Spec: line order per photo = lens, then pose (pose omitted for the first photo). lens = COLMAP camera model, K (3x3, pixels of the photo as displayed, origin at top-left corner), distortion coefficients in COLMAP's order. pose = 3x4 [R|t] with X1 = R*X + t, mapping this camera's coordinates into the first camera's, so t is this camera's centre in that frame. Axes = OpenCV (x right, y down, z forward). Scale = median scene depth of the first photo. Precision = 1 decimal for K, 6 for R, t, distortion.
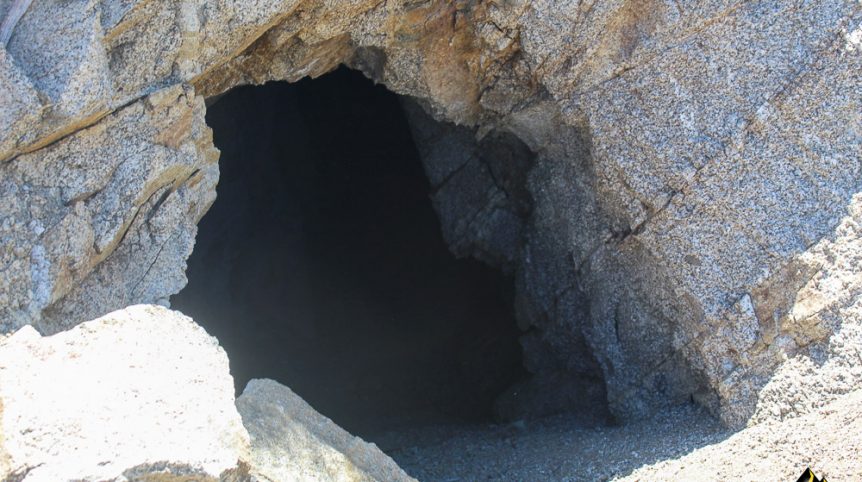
lens RADIAL K [[1350.7, 0, 431.0], [0, 1350.7, 240.8], [0, 0, 1]] dist [-0.042338, 0.000000]
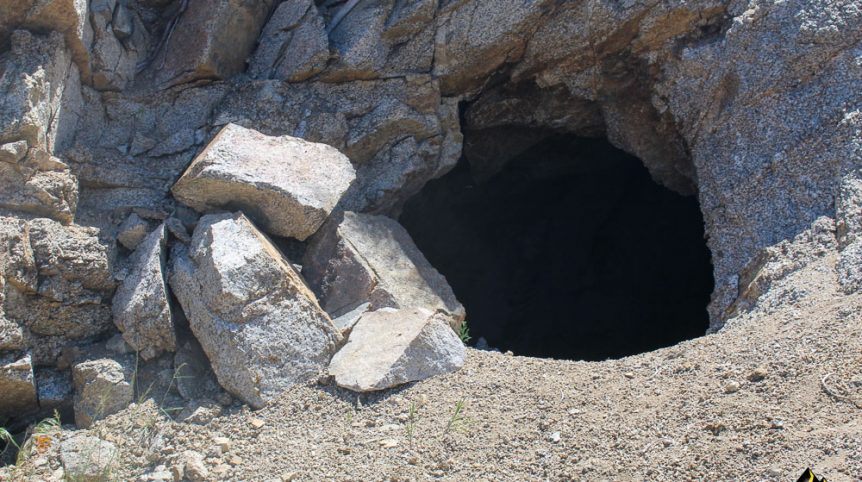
lens RADIAL K [[1350.7, 0, 431.0], [0, 1350.7, 241.2], [0, 0, 1]] dist [-0.042338, 0.000000]
pose [[0.853839, 0.193285, -0.483321, 0.647783], [-0.291434, 0.946846, -0.136196, 0.299089], [0.431306, 0.257145, 0.864784, -0.396526]]
